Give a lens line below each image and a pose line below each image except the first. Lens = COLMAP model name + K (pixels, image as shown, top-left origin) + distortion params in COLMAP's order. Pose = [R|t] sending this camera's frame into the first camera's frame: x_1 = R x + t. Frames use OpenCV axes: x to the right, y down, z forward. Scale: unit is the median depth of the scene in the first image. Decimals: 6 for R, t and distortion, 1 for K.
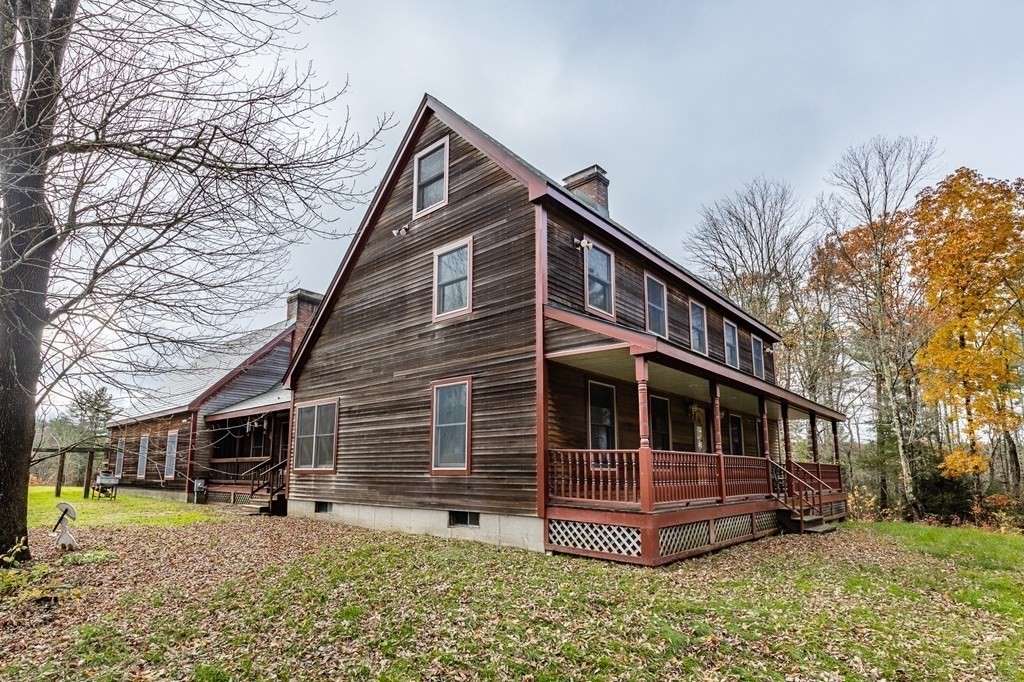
lens RADIAL K [[557.4, 0, 475.9], [0, 557.4, 394.1], [0, 0, 1]] dist [0.016110, -0.000161]
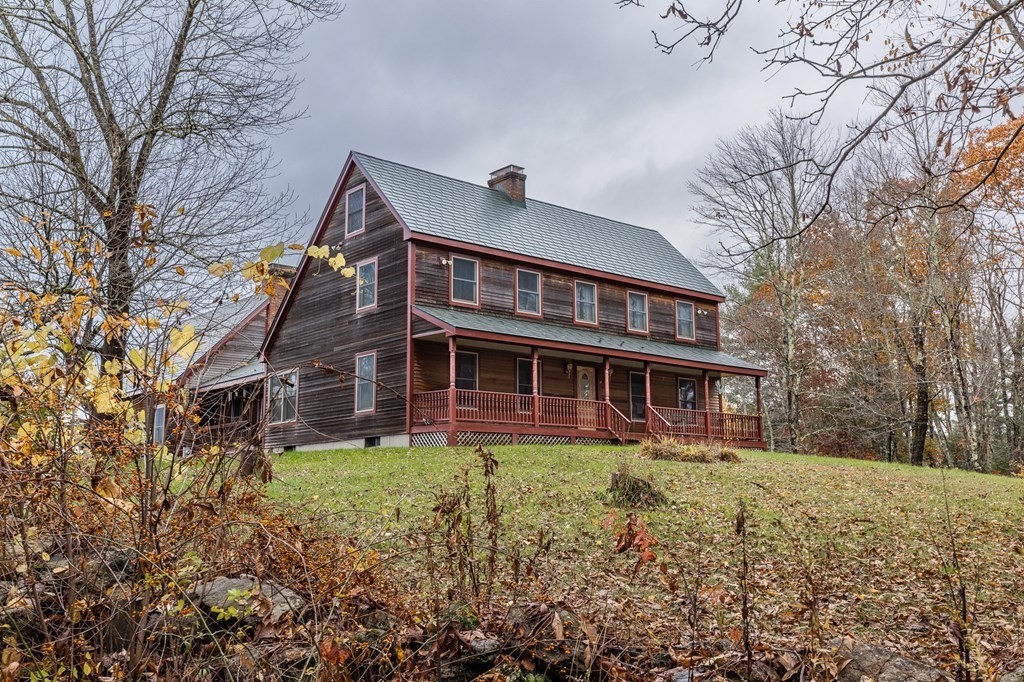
lens RADIAL K [[1050.4, 0, 512.8], [0, 1050.4, 338.8], [0, 0, 1]] dist [0.032060, 0.000000]
pose [[0.994638, -0.032160, -0.098288, 0.599575], [0.029699, 0.999210, -0.026410, 0.023288], [0.099059, 0.023349, 0.994808, -1.700662]]
